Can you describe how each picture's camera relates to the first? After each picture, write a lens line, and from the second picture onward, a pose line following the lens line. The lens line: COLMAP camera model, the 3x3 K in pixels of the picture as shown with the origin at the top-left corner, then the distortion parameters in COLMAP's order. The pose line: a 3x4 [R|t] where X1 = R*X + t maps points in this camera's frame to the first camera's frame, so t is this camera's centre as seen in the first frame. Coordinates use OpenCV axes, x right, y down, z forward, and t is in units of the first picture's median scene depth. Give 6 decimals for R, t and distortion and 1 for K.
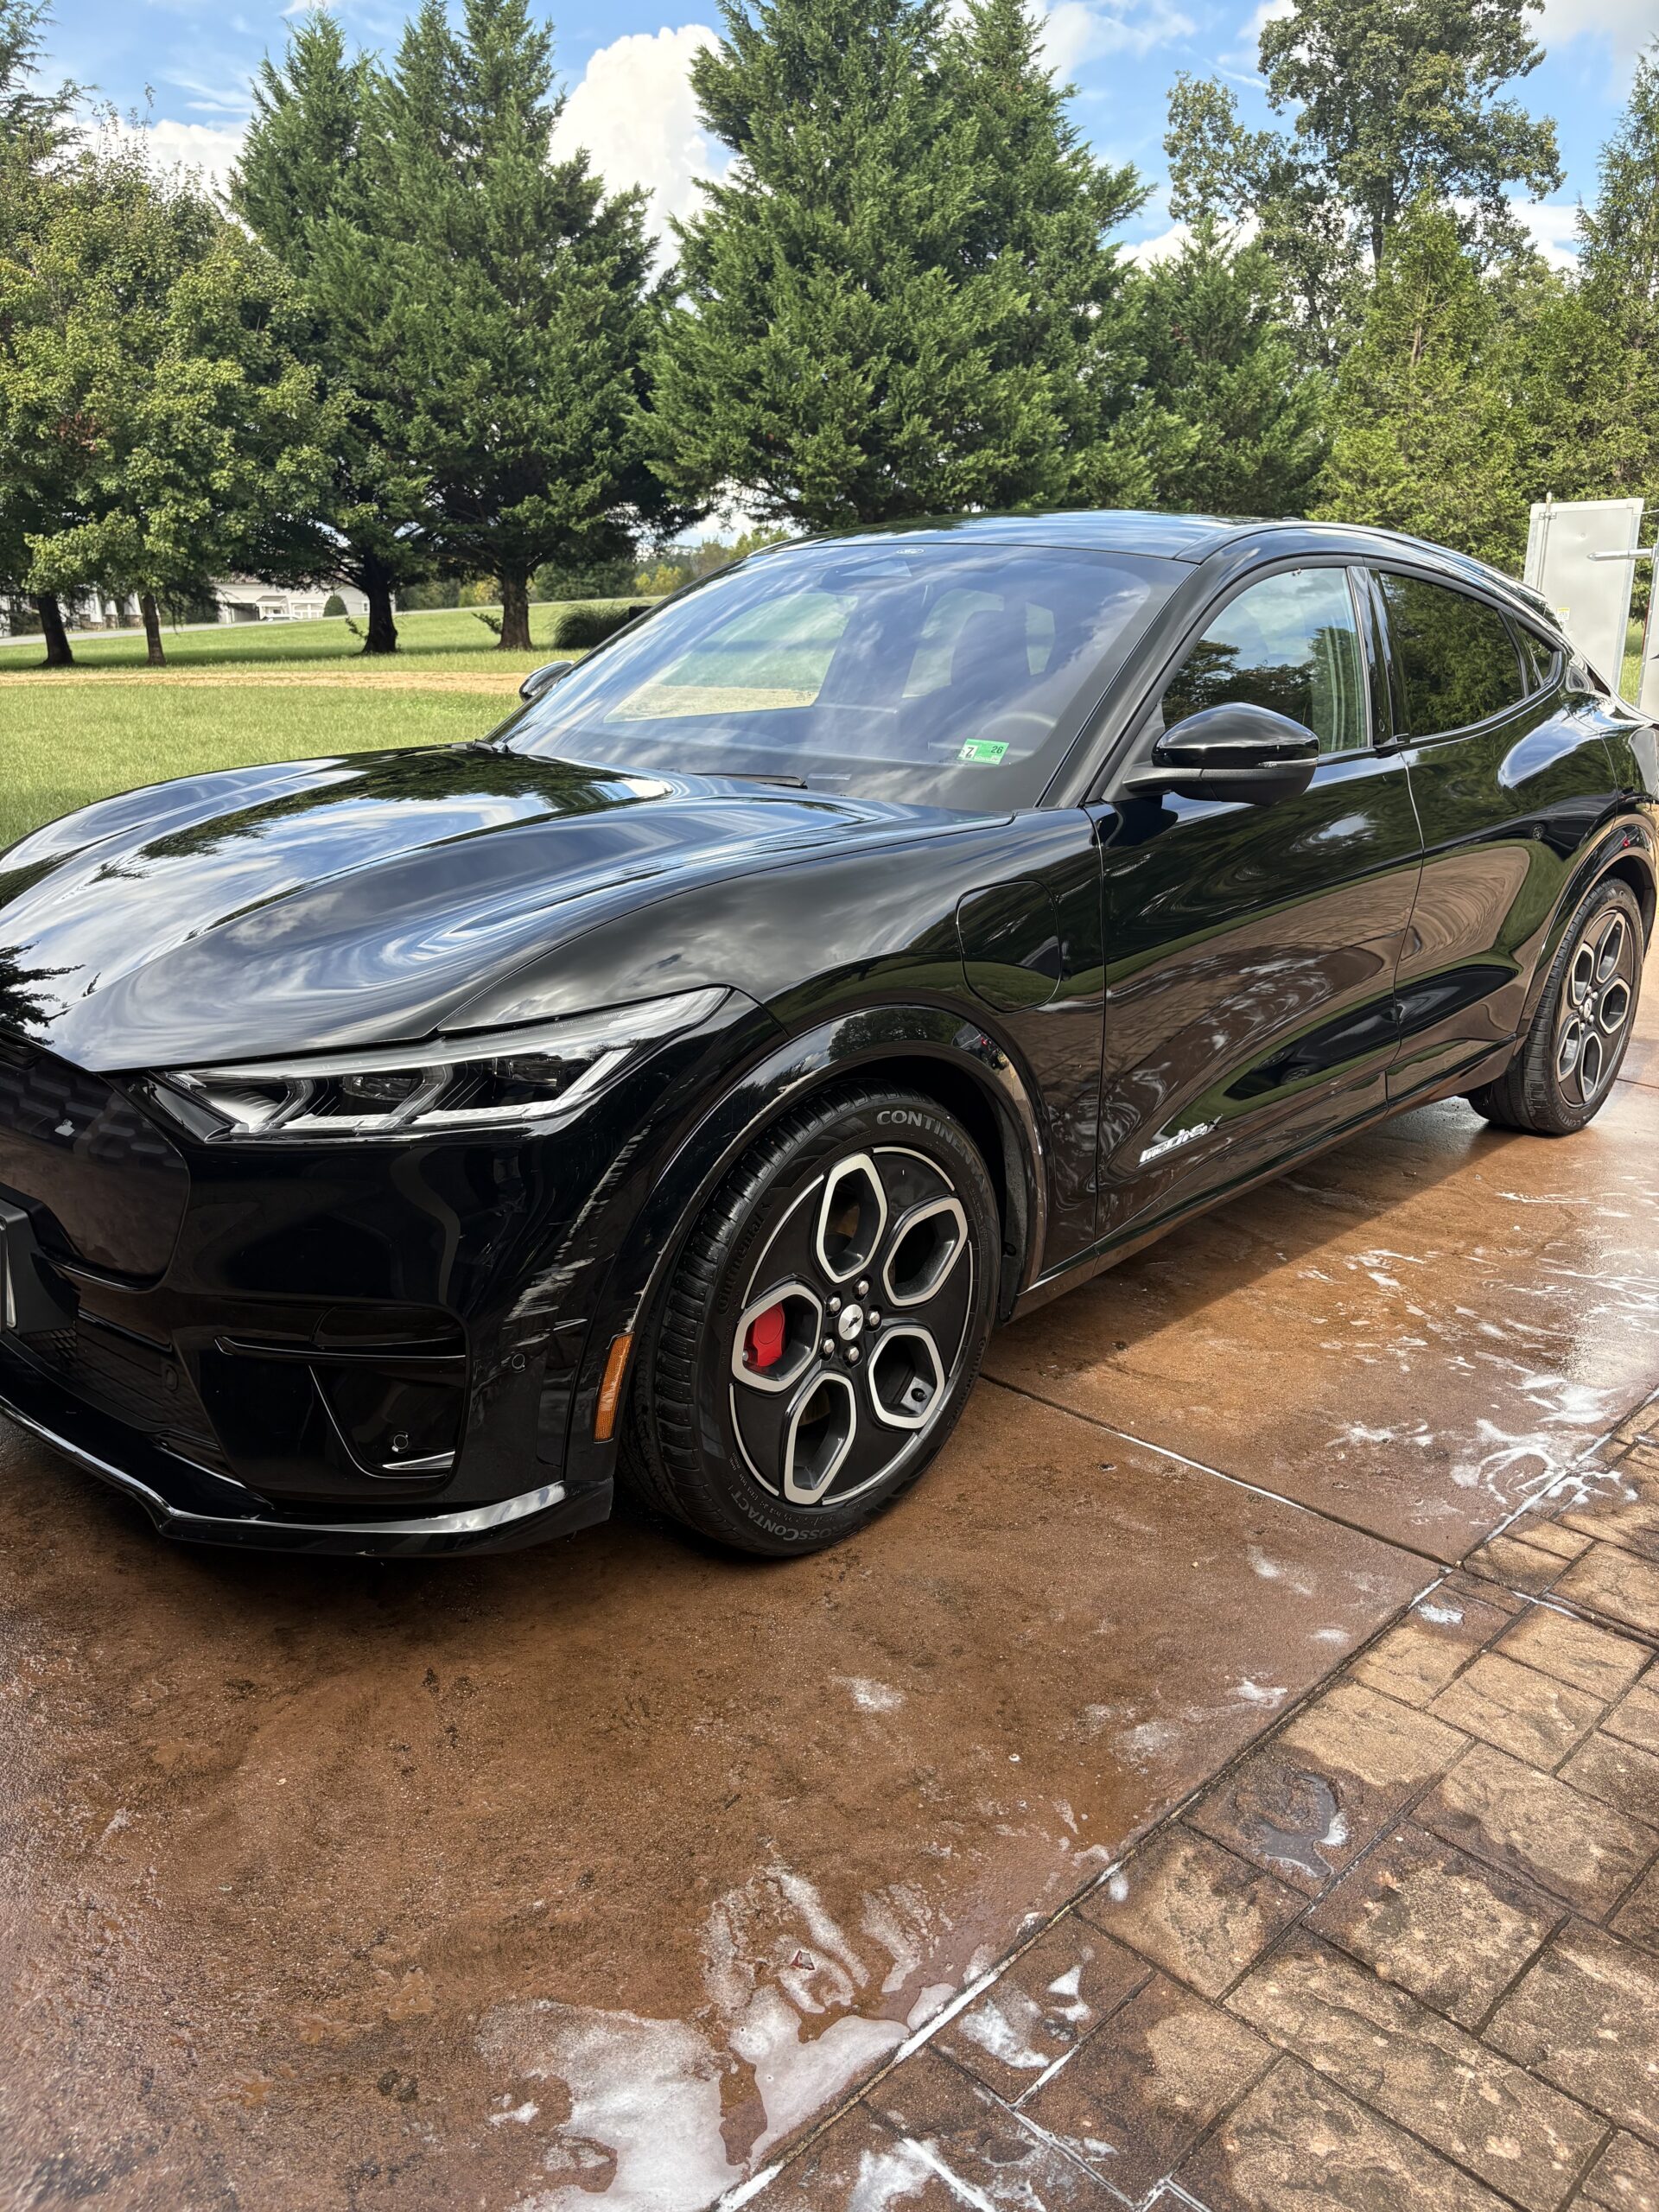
lens RADIAL K [[1692.7, 0, 829.2], [0, 1692.7, 1103.7], [0, 0, 1]] dist [0.004823, -0.008605]
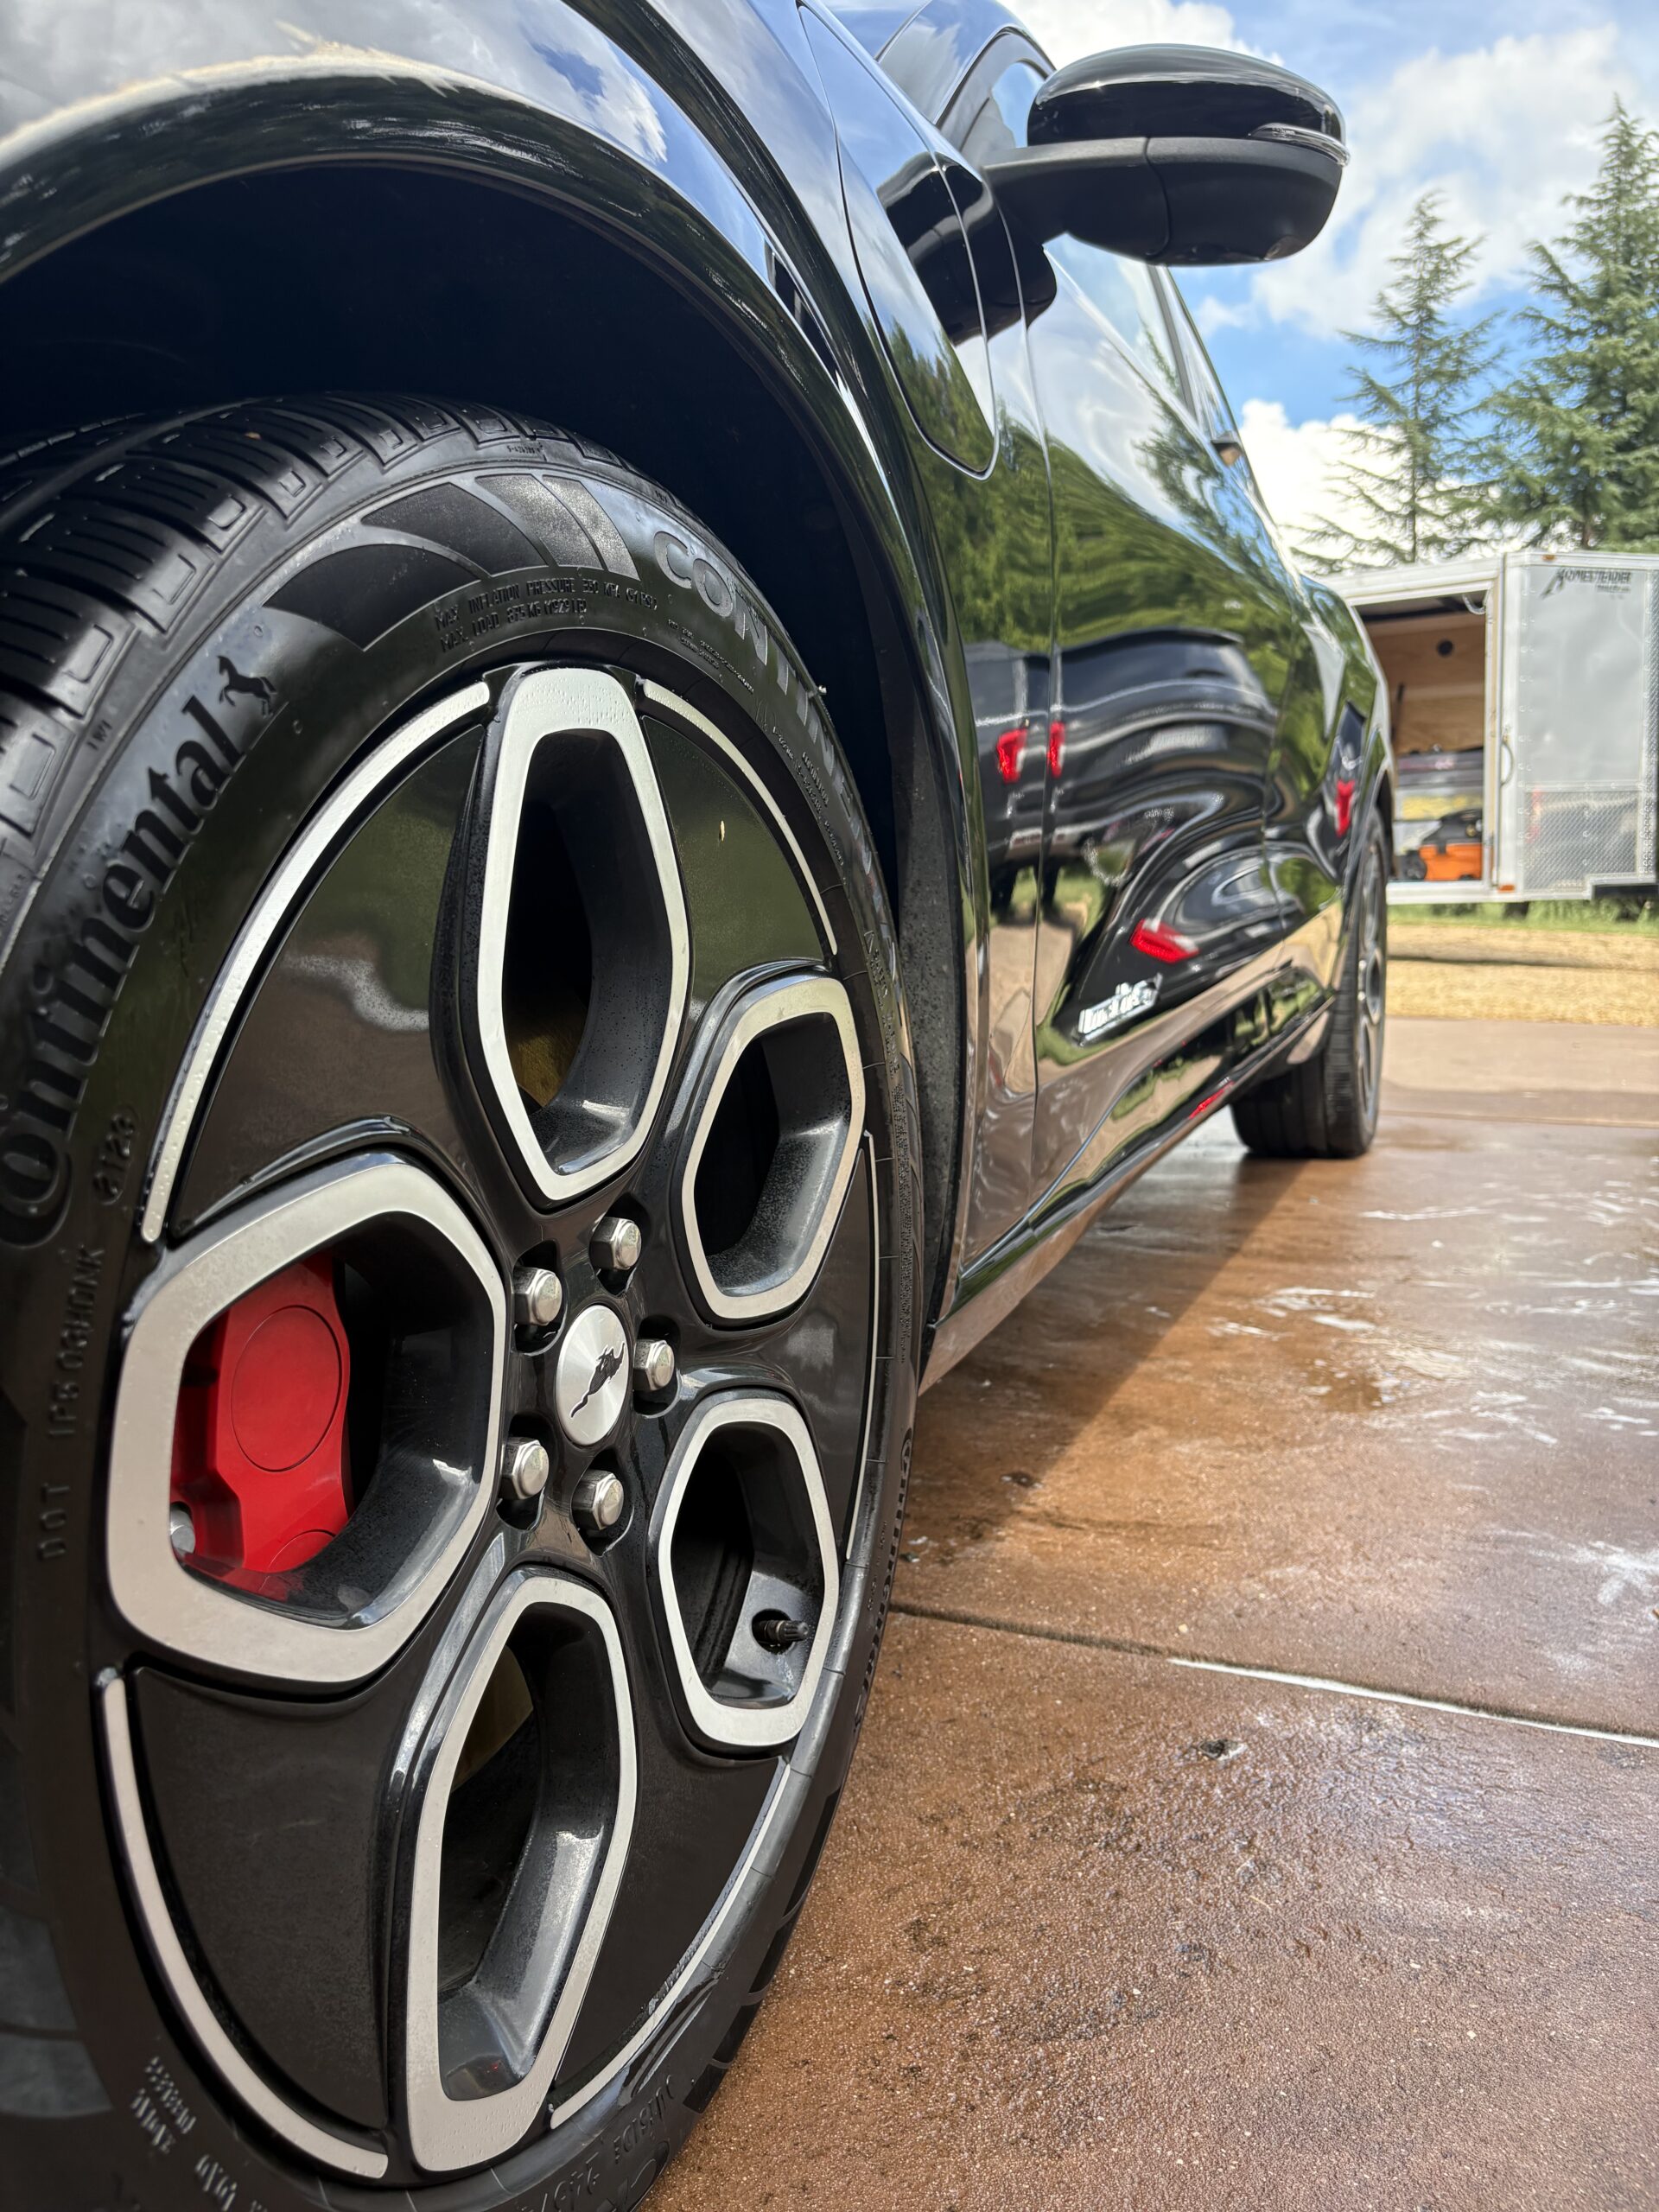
lens RADIAL K [[1692.7, 0, 833.3], [0, 1692.7, 1110.1], [0, 0, 1]] dist [0.004823, -0.008605]
pose [[0.938703, -0.066964, 0.338161, -0.038892], [0.117586, 0.984319, -0.131489, 0.126542], [-0.324053, 0.163192, 0.931857, 0.726242]]
